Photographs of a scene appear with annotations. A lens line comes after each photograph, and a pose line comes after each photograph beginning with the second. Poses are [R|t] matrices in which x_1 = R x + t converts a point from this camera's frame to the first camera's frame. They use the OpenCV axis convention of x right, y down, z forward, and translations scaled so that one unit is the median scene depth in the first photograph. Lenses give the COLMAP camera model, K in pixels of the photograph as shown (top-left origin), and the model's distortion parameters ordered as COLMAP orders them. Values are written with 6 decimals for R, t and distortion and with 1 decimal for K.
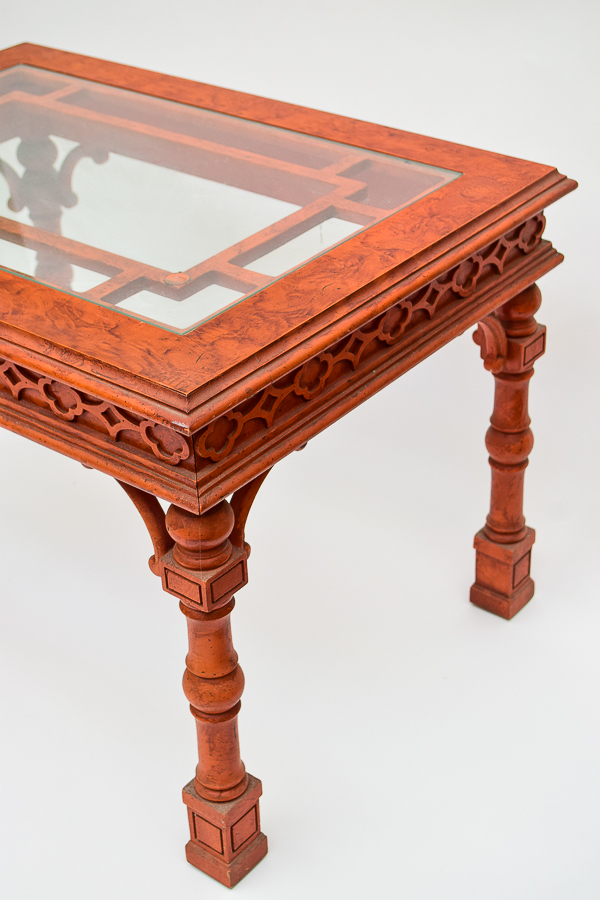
lens RADIAL K [[1442.3, 0, 303.2], [0, 1442.3, 444.3], [0, 0, 1]] dist [-0.058408, 0.000000]
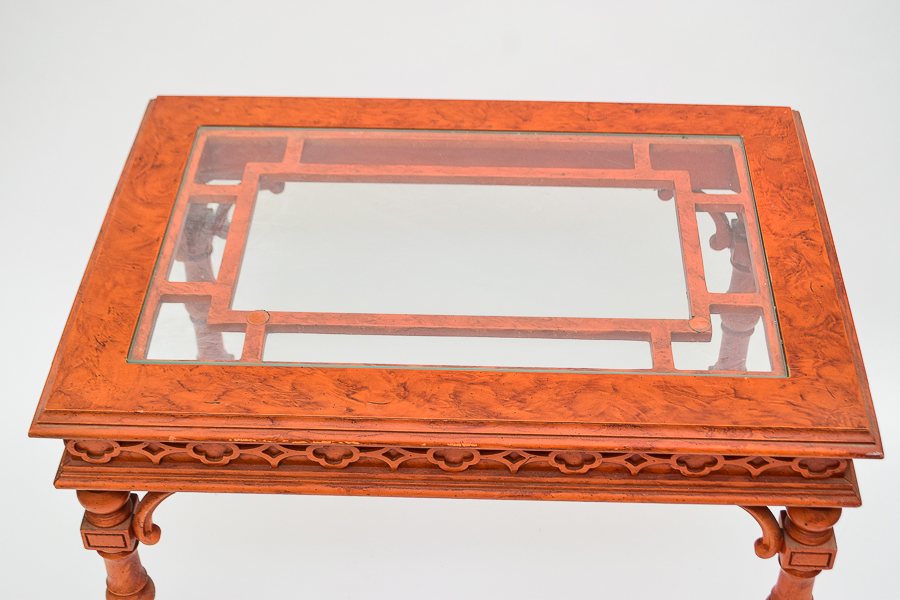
lens RADIAL K [[1442.3, 0, 453.2], [0, 1442.3, 307.1], [0, 0, 1]] dist [-0.058408, 0.000000]
pose [[0.811530, -0.365619, 0.455787, -0.680829], [0.300363, 0.930122, 0.211320, -0.380692], [-0.501200, -0.034591, 0.864640, 0.080775]]
